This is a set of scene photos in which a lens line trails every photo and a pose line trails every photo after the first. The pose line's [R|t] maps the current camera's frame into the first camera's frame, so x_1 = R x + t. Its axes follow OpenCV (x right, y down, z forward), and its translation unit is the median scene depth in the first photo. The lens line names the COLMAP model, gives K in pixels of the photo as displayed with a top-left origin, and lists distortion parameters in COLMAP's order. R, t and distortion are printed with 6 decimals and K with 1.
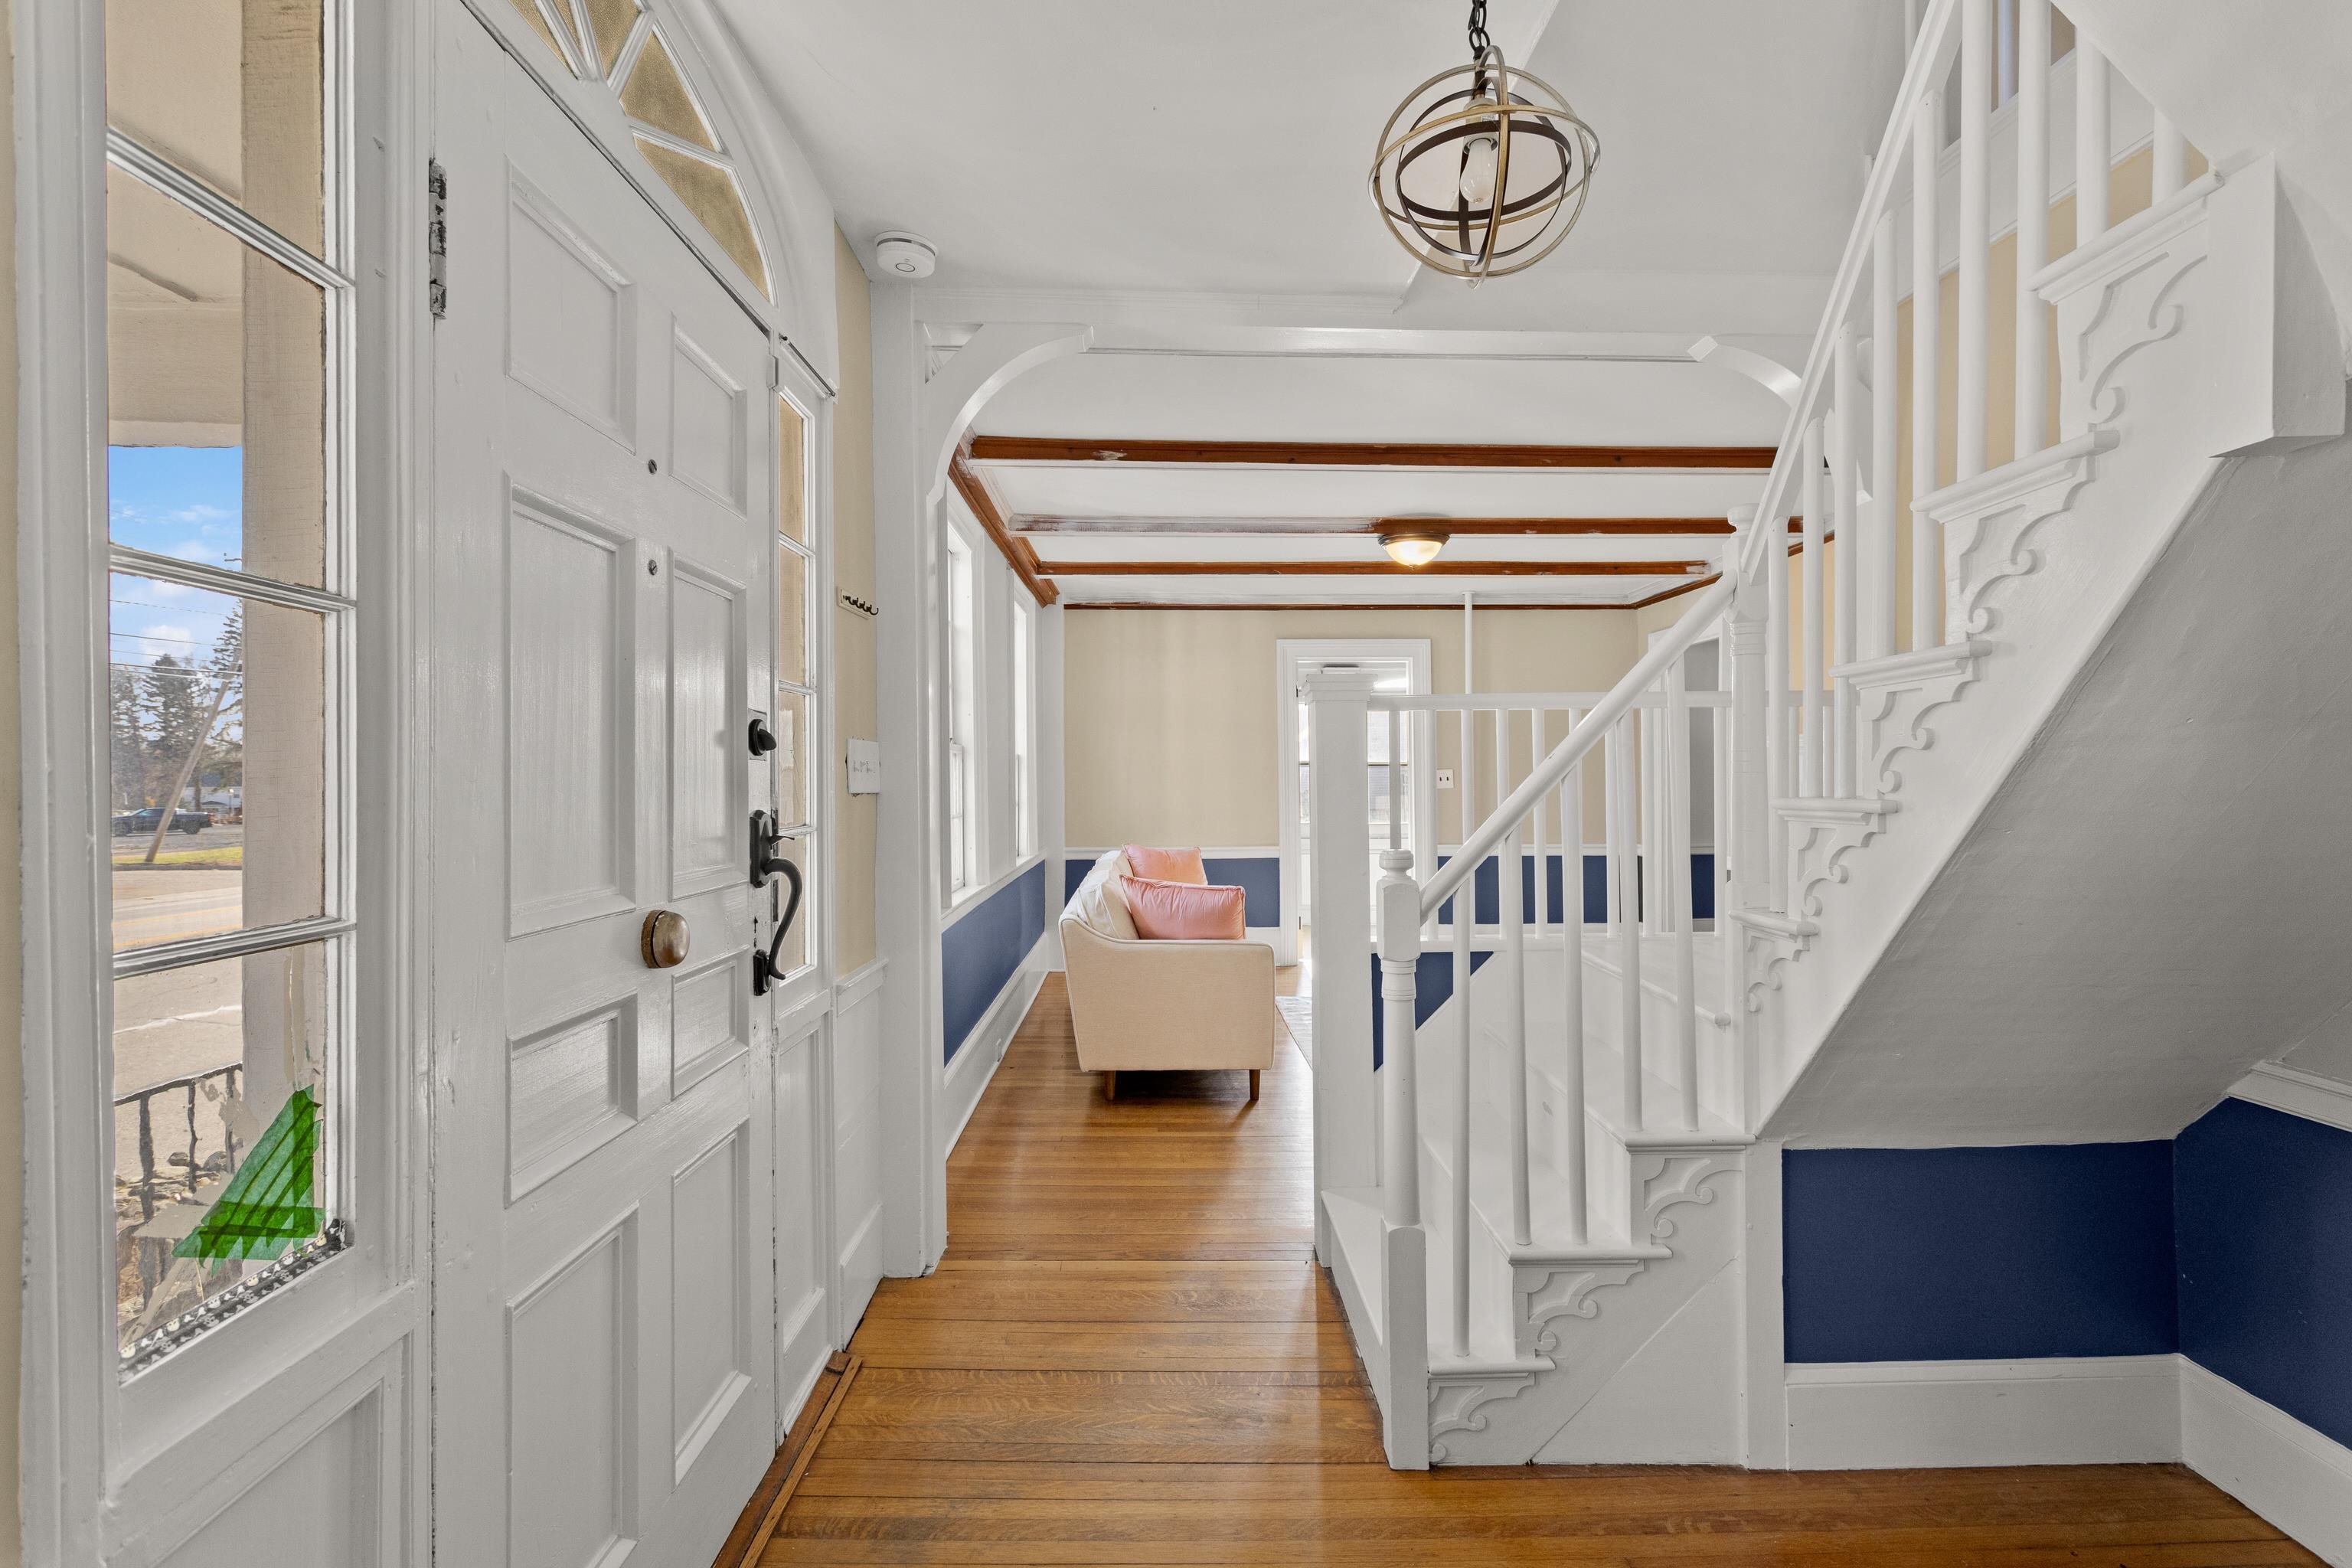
lens RADIAL K [[1116.8, 0, 1187.3], [0, 1116.8, 766.1], [0, 0, 1]] dist [-0.001255, -0.000427]
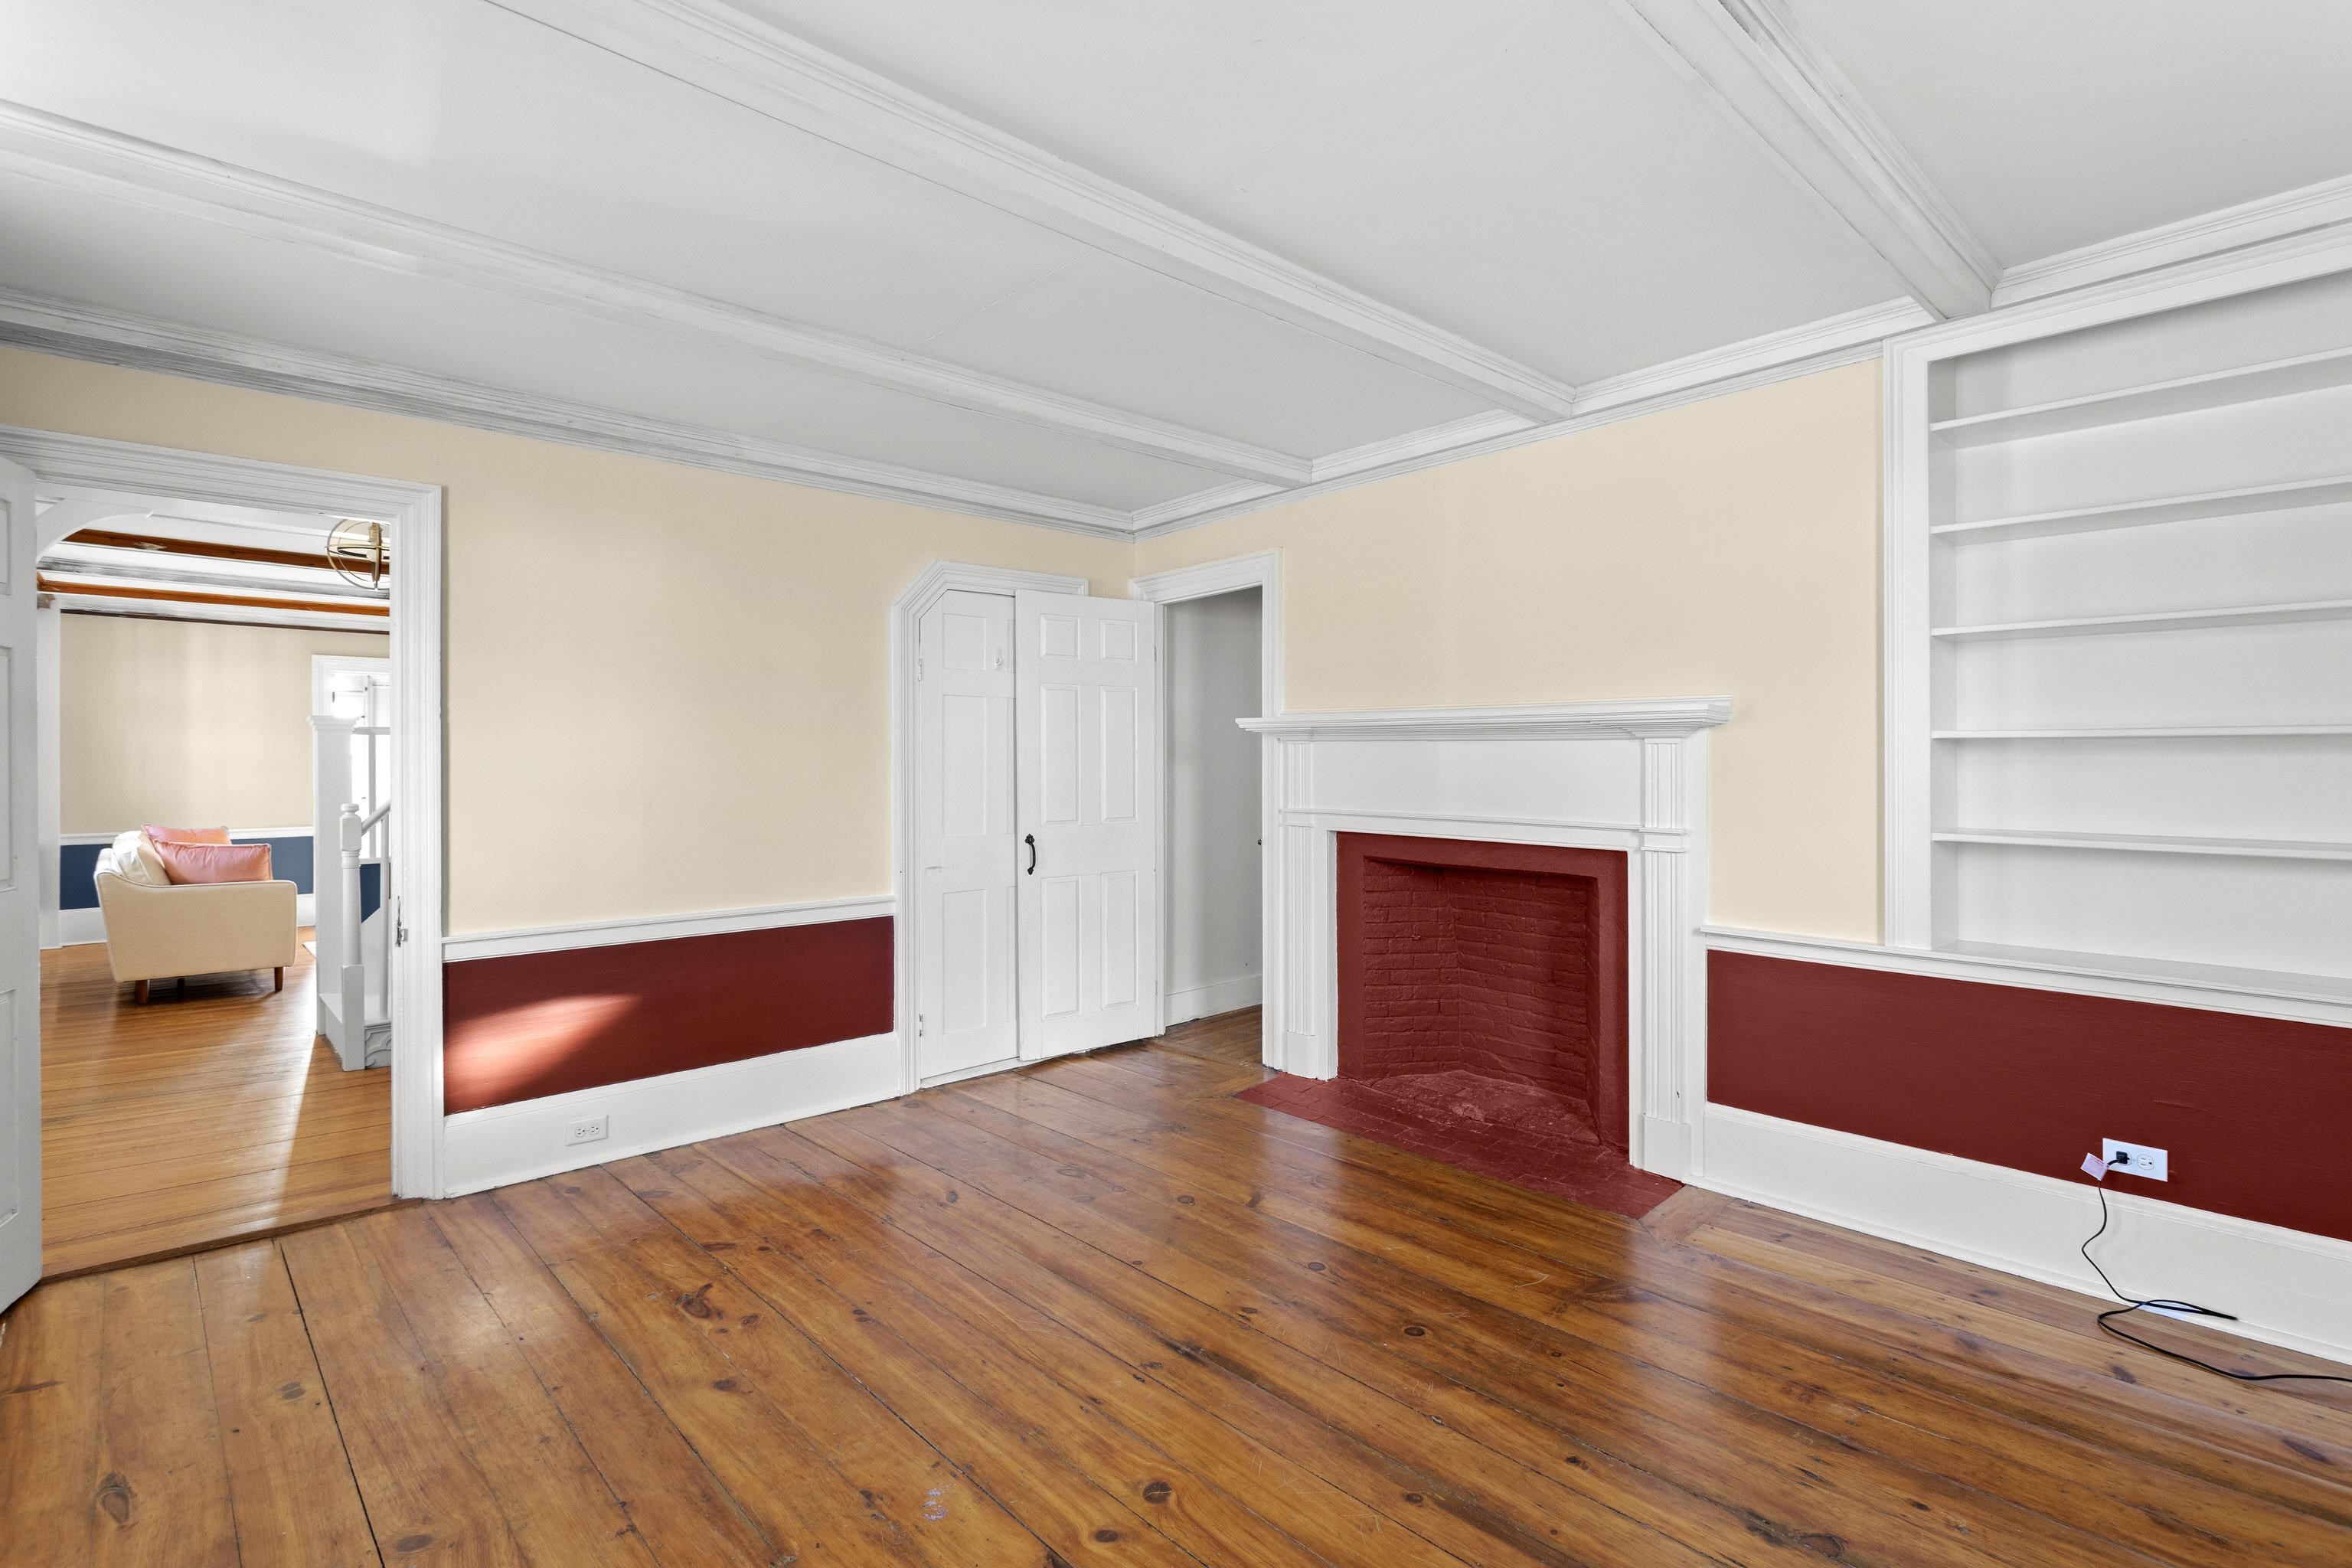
lens RADIAL K [[1116.8, 0, 1187.3], [0, 1116.8, 766.1], [0, 0, 1]] dist [-0.001255, -0.000427]
pose [[0.747546, 0.002132, 0.664207, -0.021979], [-0.006165, 0.999974, 0.003729, -0.008567], [-0.664182, -0.006882, 0.747540, -0.902065]]
